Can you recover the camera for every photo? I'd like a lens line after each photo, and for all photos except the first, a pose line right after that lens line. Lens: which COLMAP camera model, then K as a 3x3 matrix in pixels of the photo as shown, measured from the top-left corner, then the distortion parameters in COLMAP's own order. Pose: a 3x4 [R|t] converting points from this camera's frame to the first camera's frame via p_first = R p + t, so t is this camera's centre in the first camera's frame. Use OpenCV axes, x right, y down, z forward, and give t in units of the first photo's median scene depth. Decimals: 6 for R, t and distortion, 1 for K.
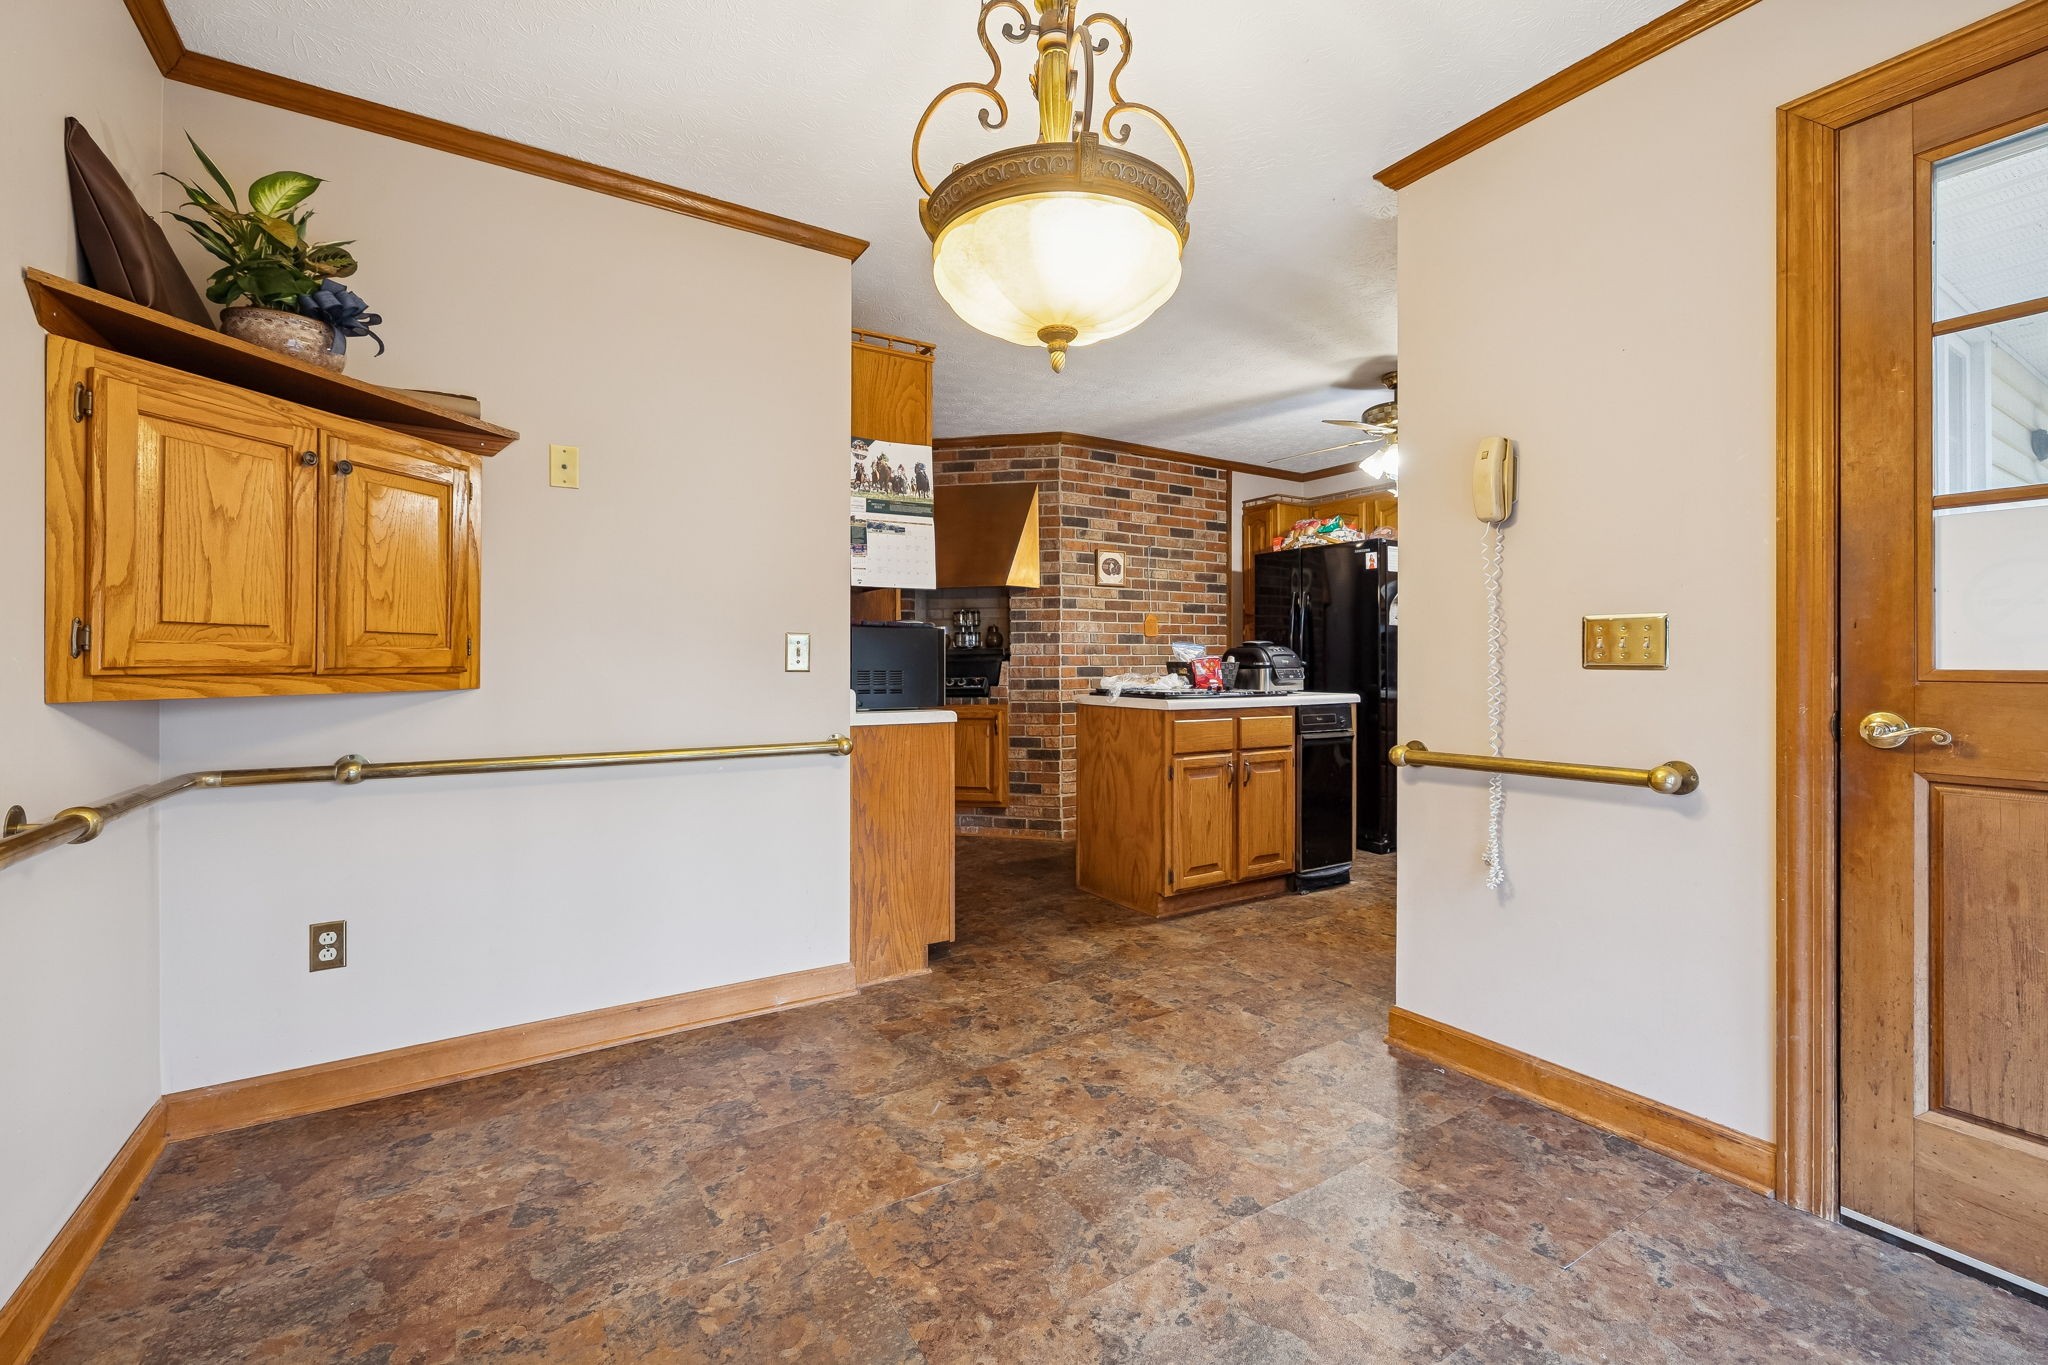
lens RADIAL K [[932.3, 0, 1021.8], [0, 932.3, 673.7], [0, 0, 1]] dist [-0.003618, -0.000035]
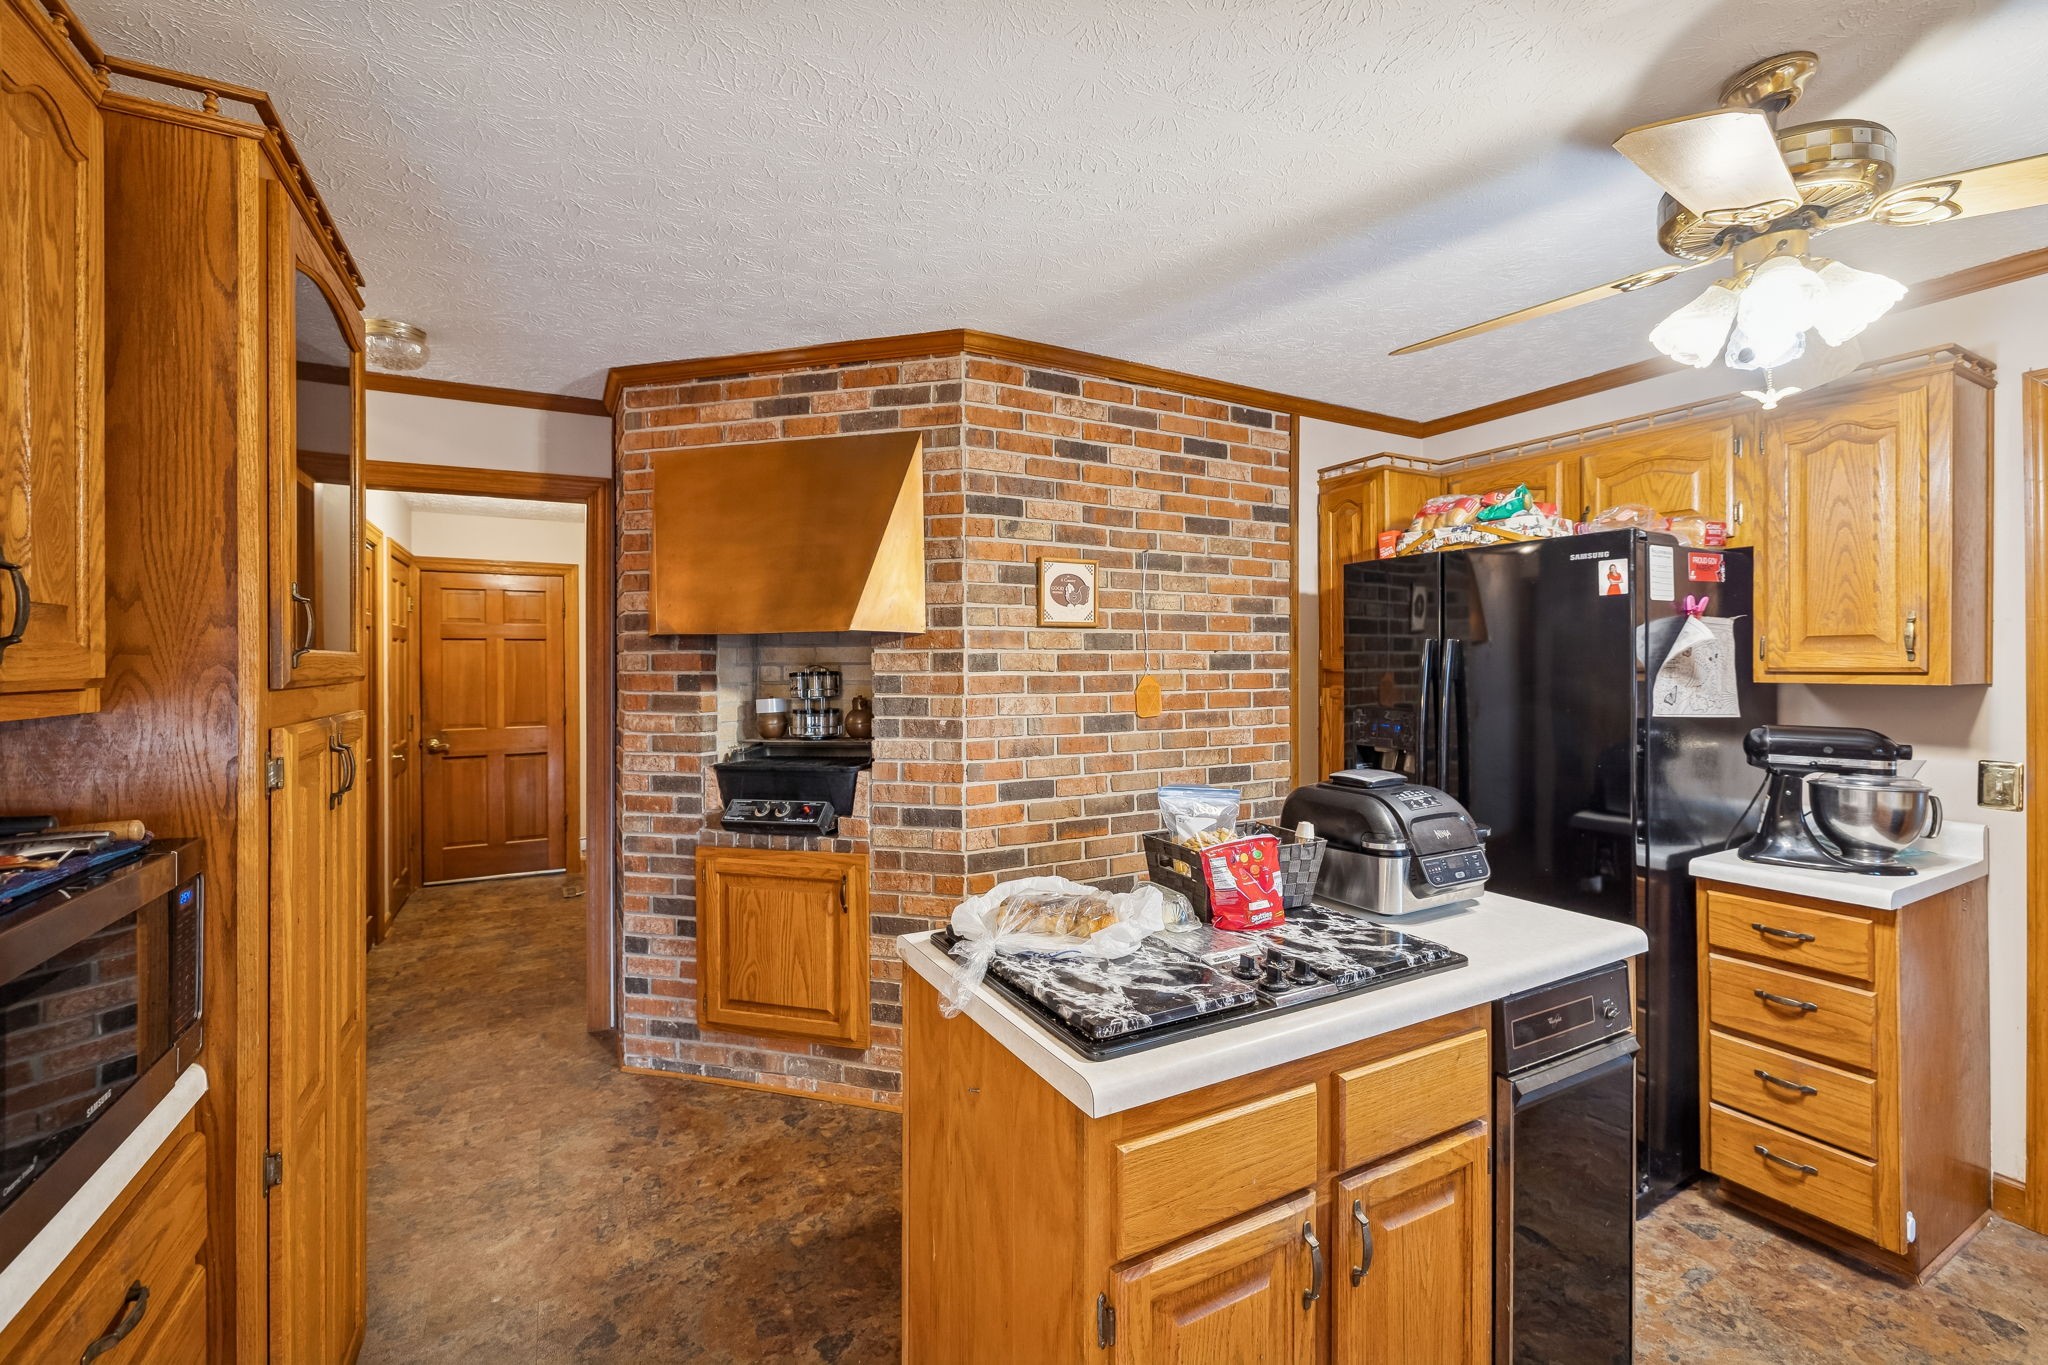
lens RADIAL K [[879.8, 0, 1022.8], [0, 879.8, 669.6], [0, 0, 1]] dist [-0.000774, -0.000037]
pose [[0.997292, 0.000144, -0.073539, 0.108505], [-0.000222, 0.999999, -0.001054, -0.070181], [0.073539, 0.001068, 0.997292, 0.507922]]
